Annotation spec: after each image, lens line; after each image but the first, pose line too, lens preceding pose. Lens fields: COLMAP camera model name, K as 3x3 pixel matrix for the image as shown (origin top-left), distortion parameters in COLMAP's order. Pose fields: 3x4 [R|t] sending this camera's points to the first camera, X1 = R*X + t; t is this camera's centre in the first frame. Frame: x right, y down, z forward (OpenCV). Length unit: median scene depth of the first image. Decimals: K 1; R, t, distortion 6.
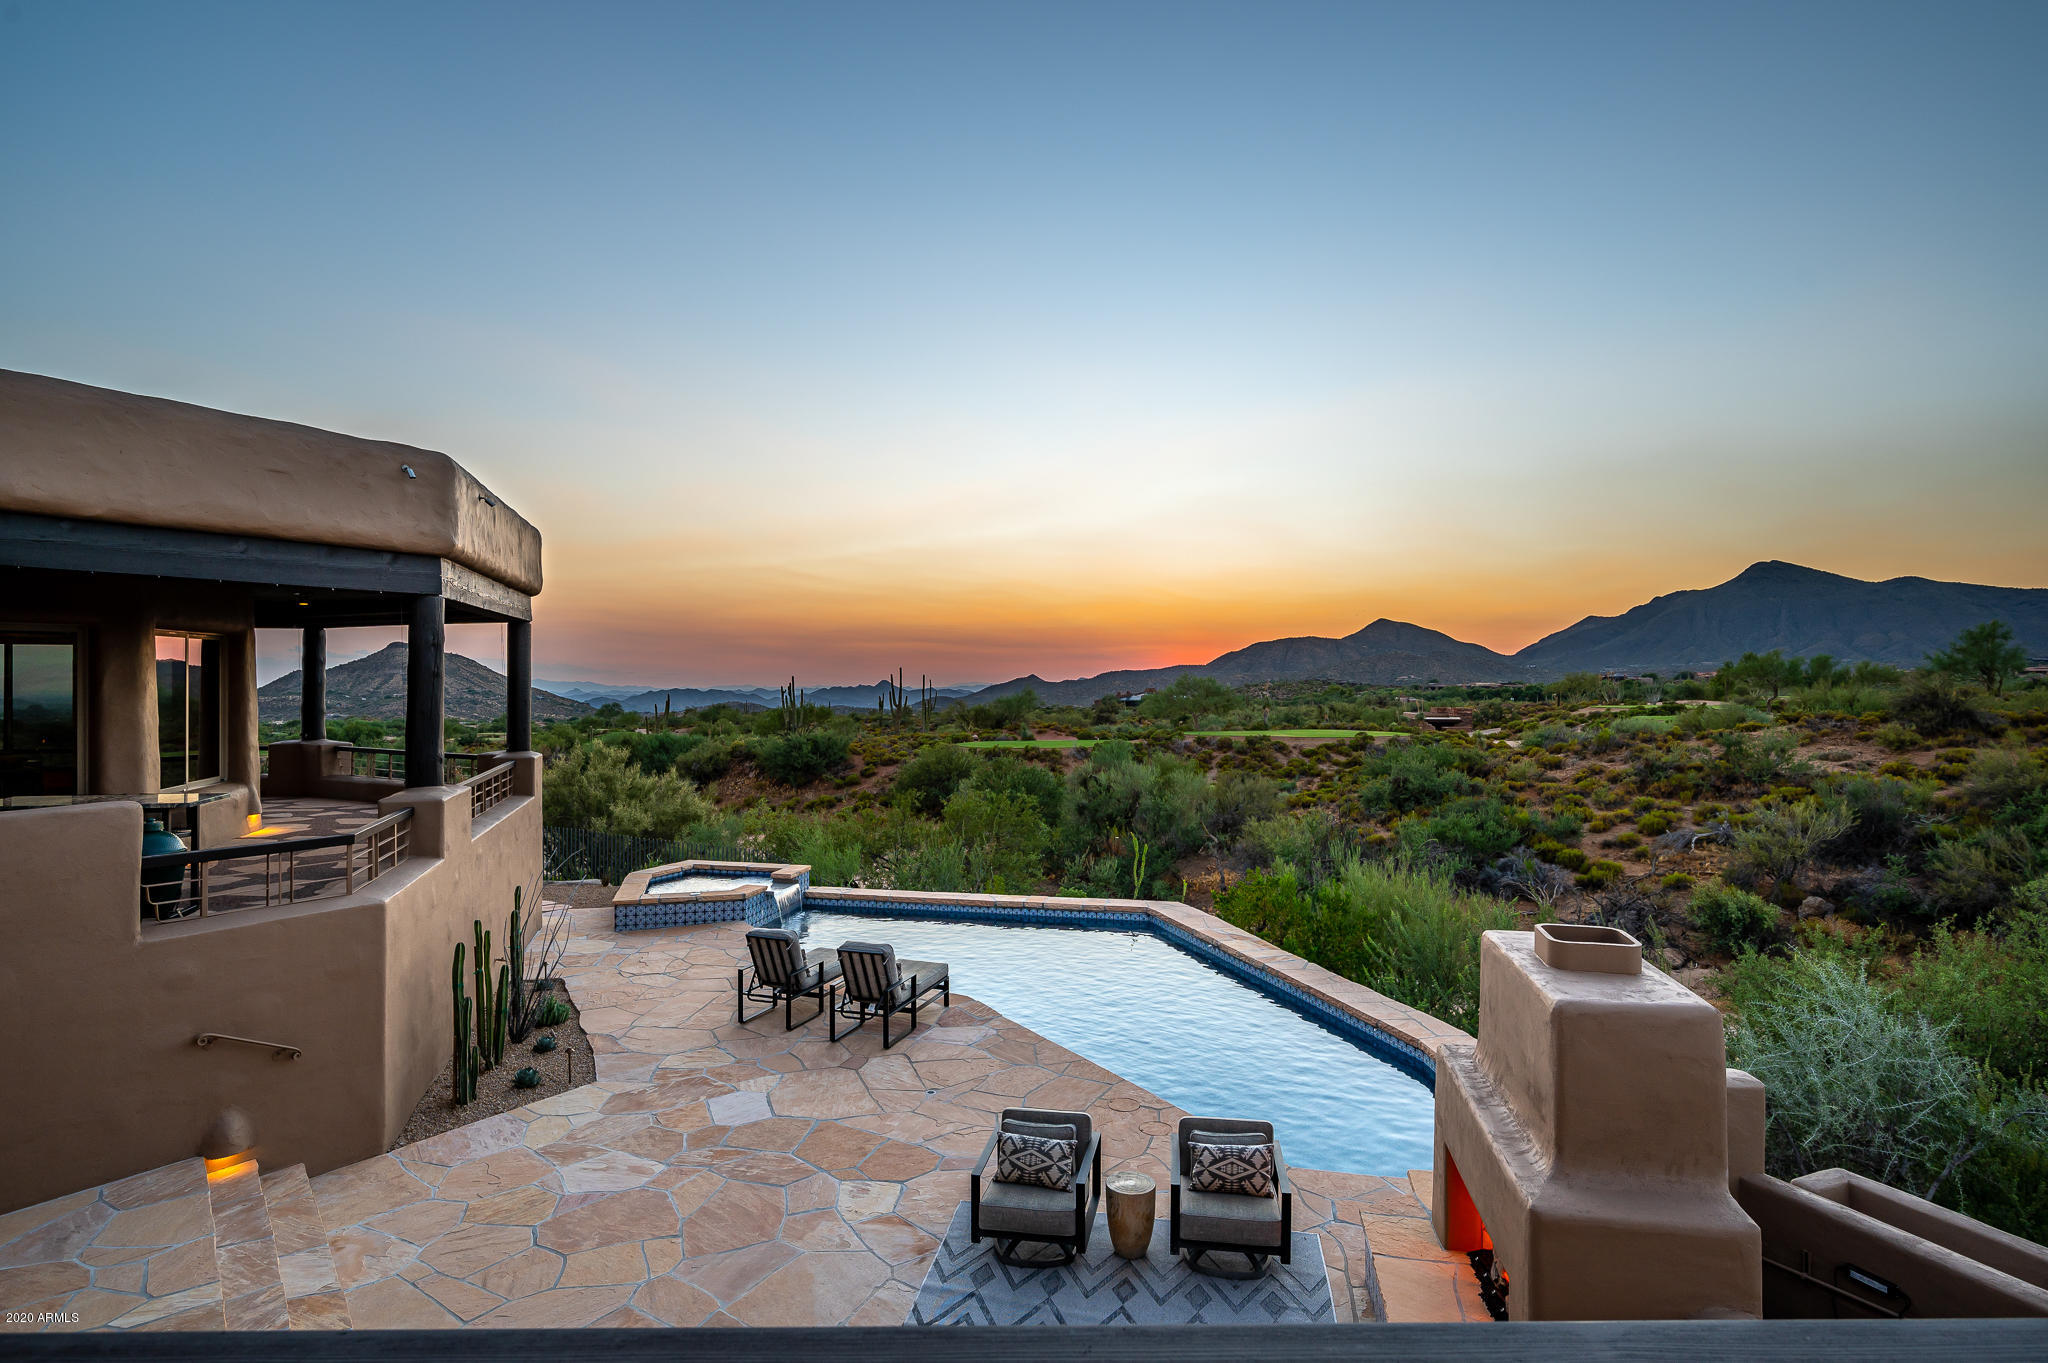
lens RADIAL K [[1084.6, 0, 1024.6], [0, 1084.6, 673.8], [0, 0, 1]] dist [0.003560, 0.000107]
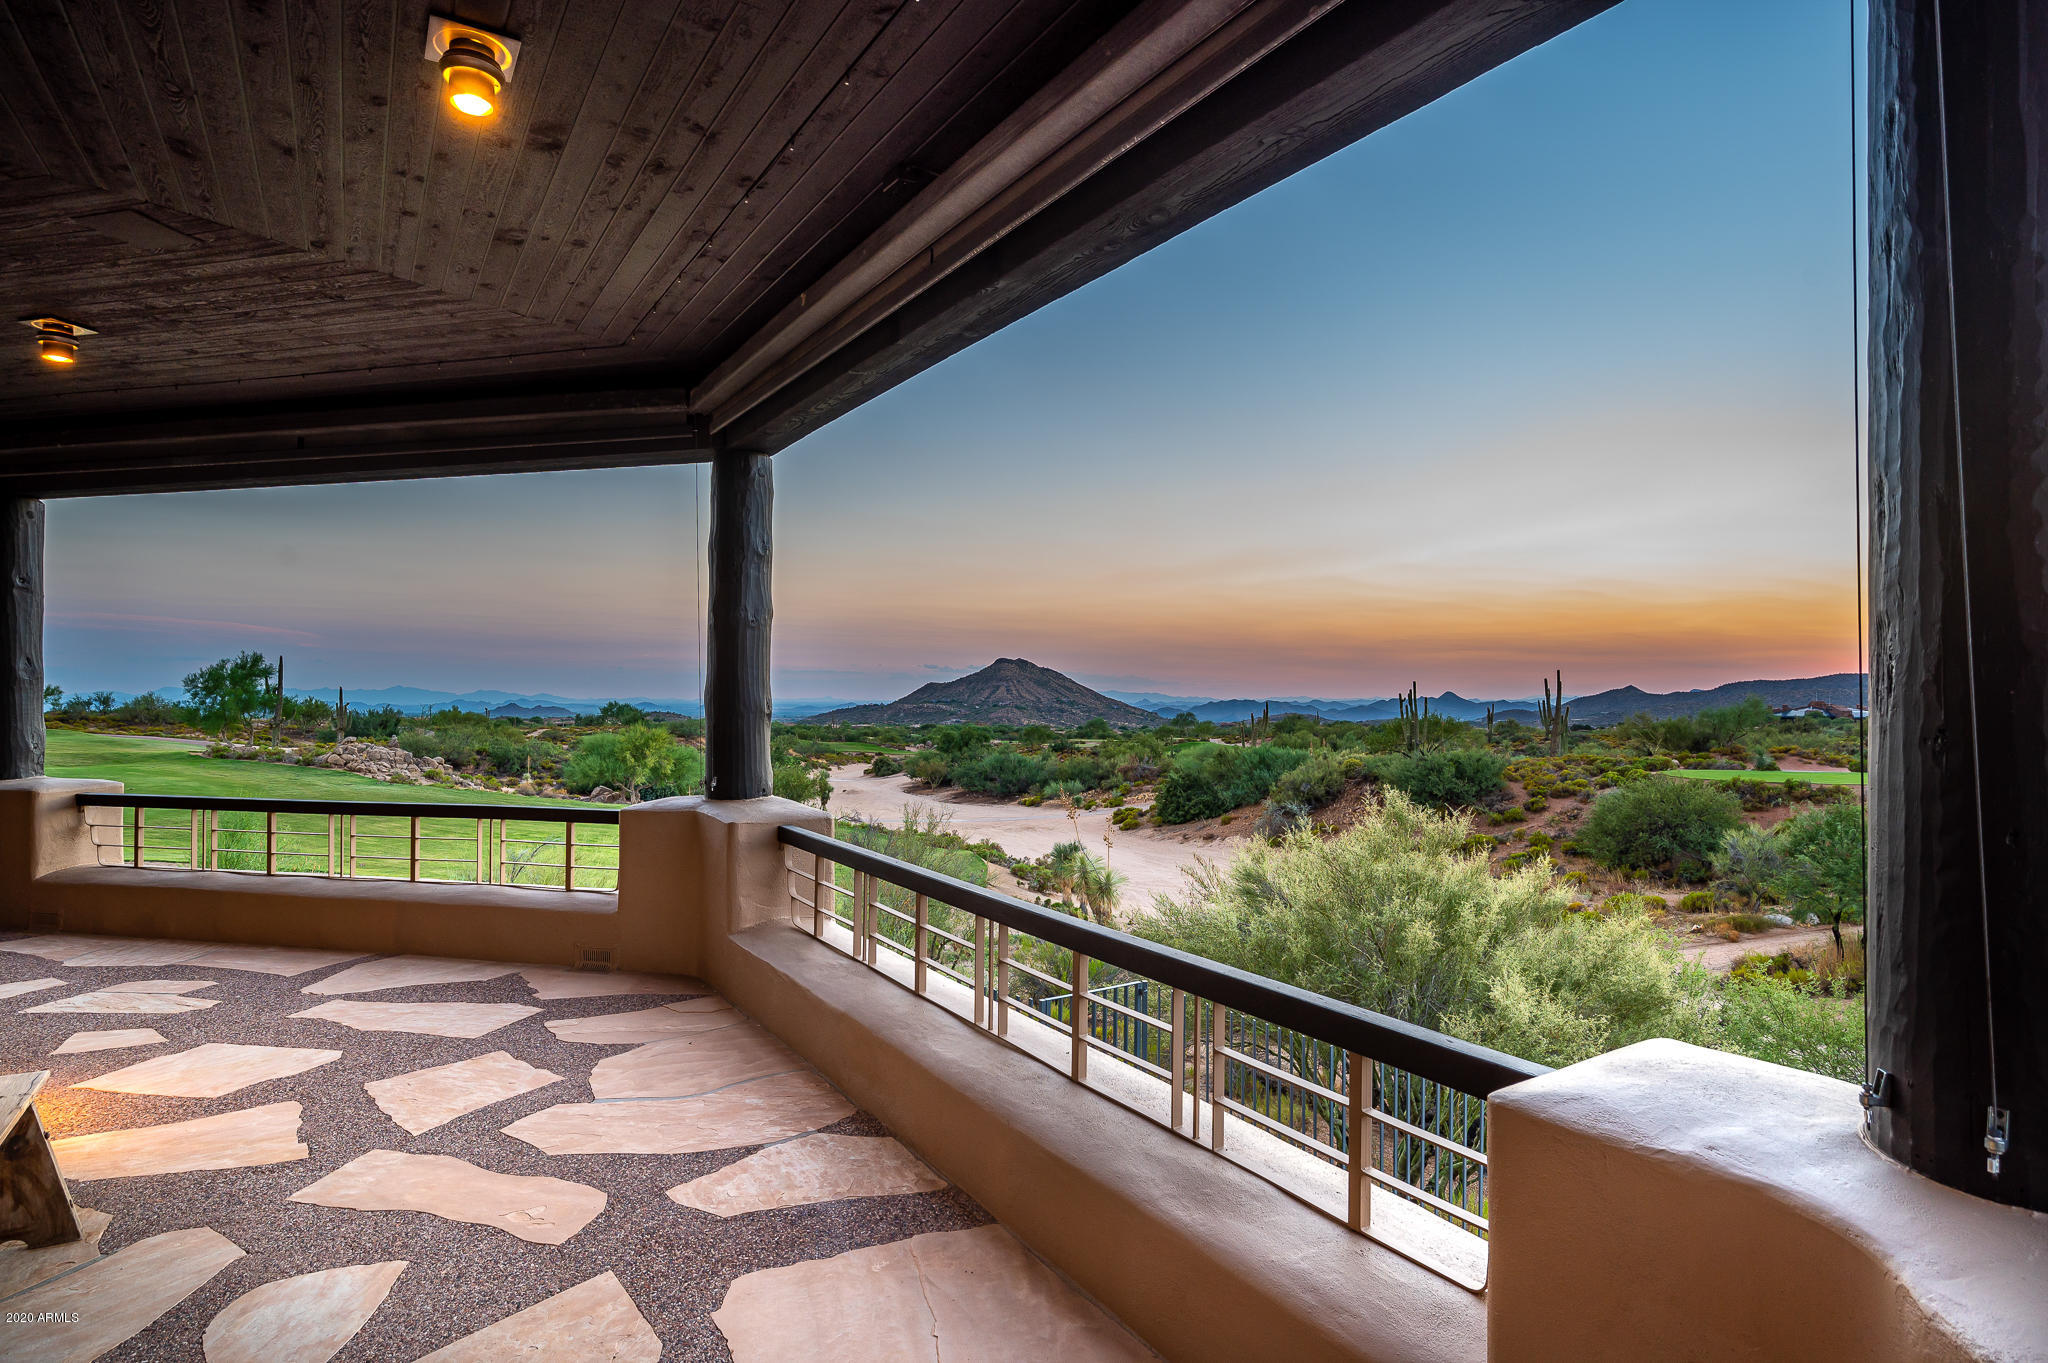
lens RADIAL K [[1084.6, 0, 1032.6], [0, 1084.6, 684.5], [0, 0, 1]] dist [0.003560, 0.000107]
pose [[0.879599, -0.001190, -0.475714, -0.089898], [0.000972, 0.999999, -0.000705, 0.005962], [0.475715, 0.000158, 0.879599, 0.160967]]
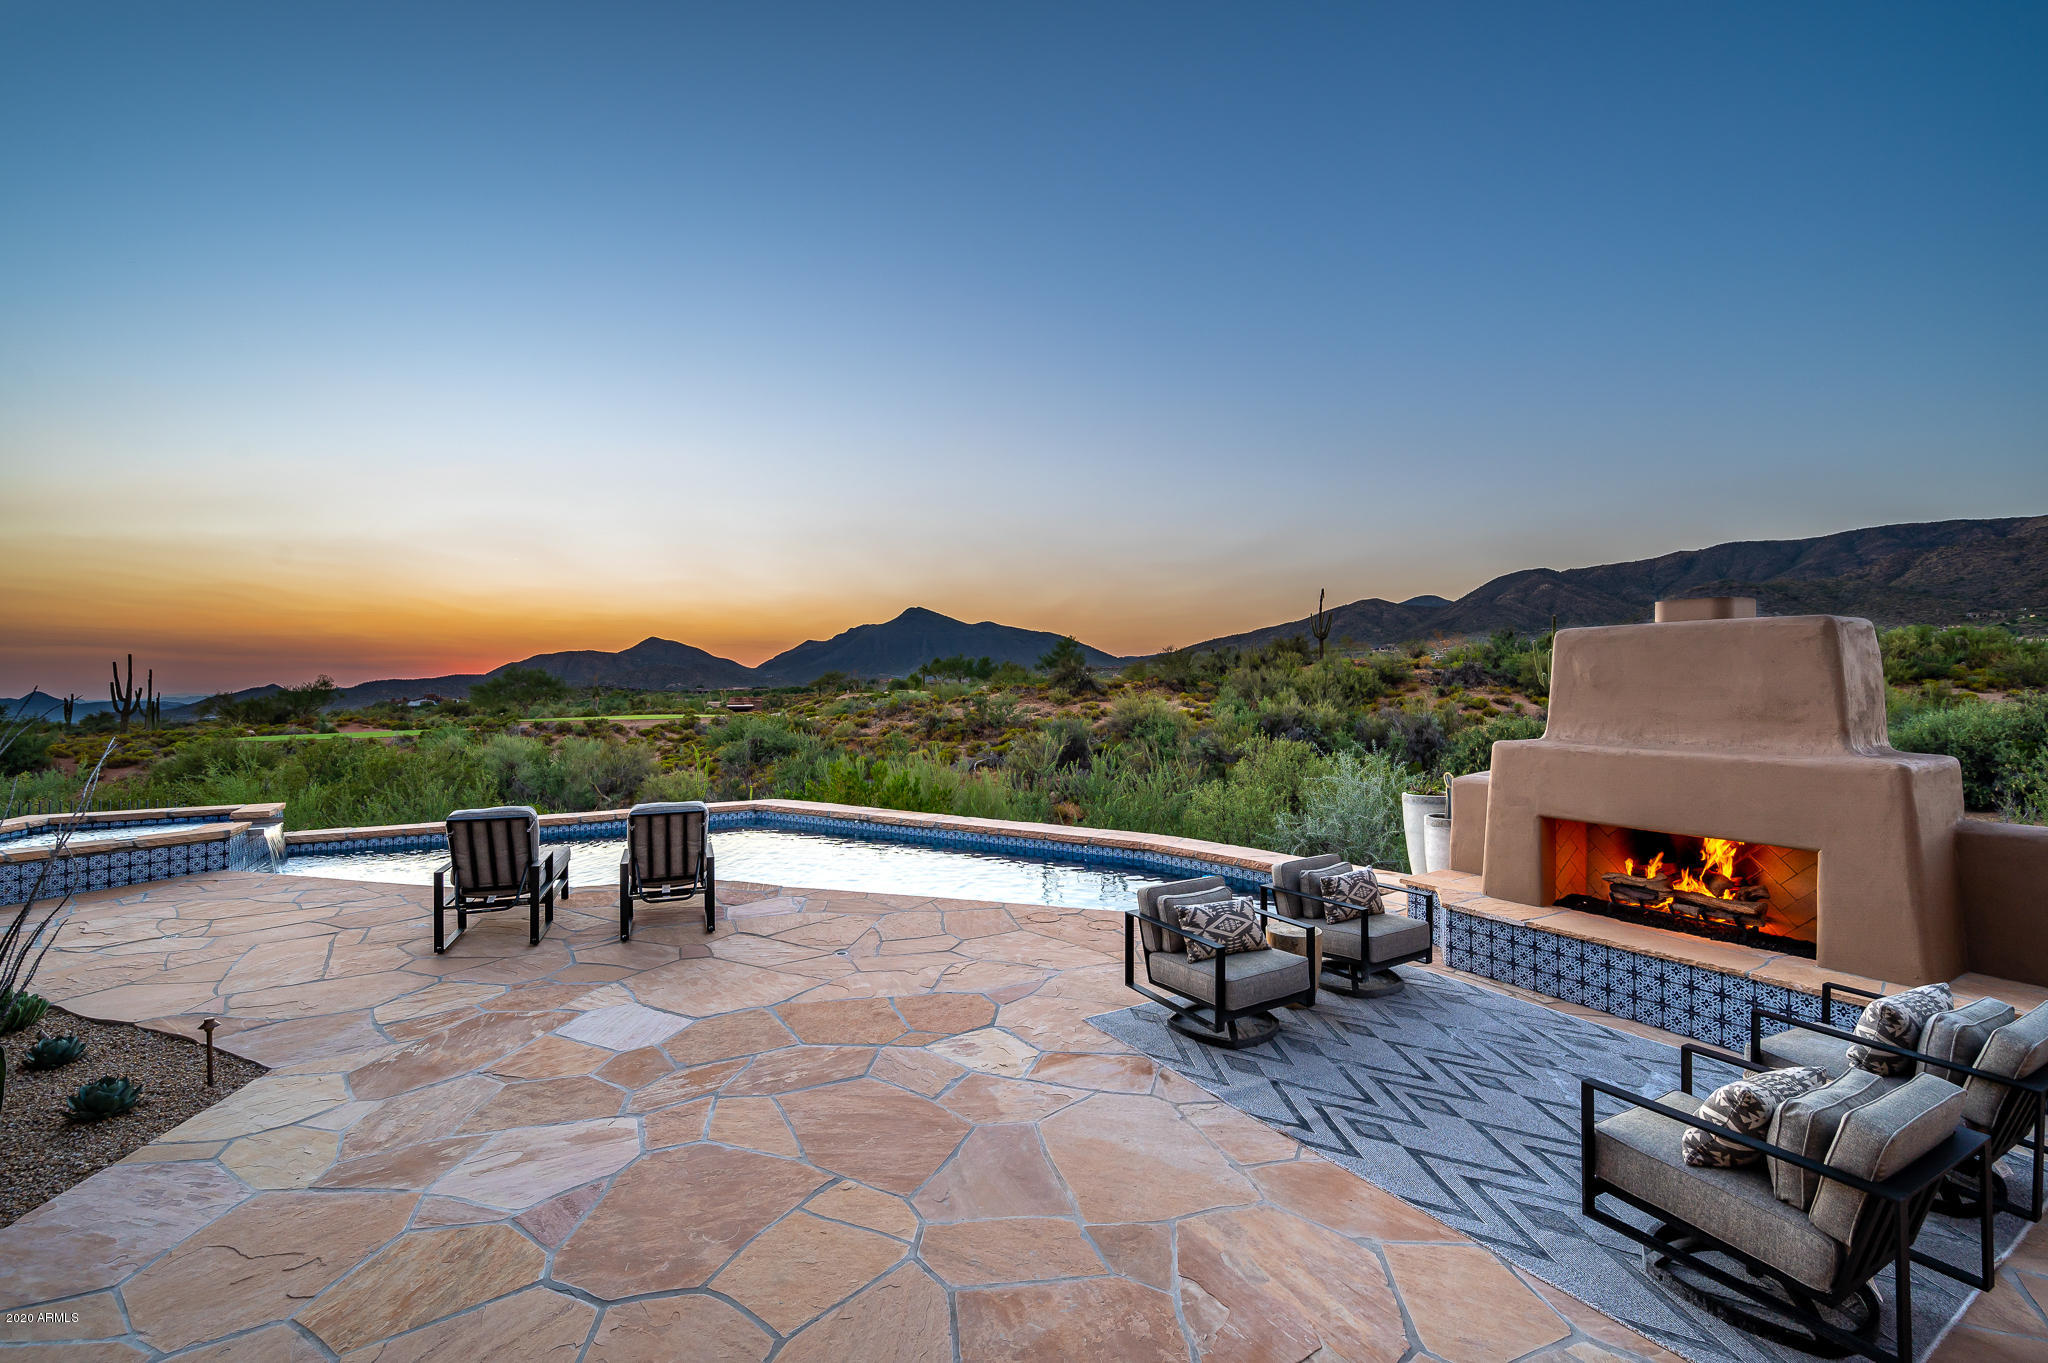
lens RADIAL K [[861.4, 0, 1026.0], [0, 861.4, 684.0], [0, 0, 1]] dist [-0.004353, 0.000141]
pose [[0.746013, -0.003393, 0.665923, -0.045523], [0.002497, 0.999994, 0.002299, 0.020712], [-0.665927, -0.000052, 0.746017, 0.048563]]
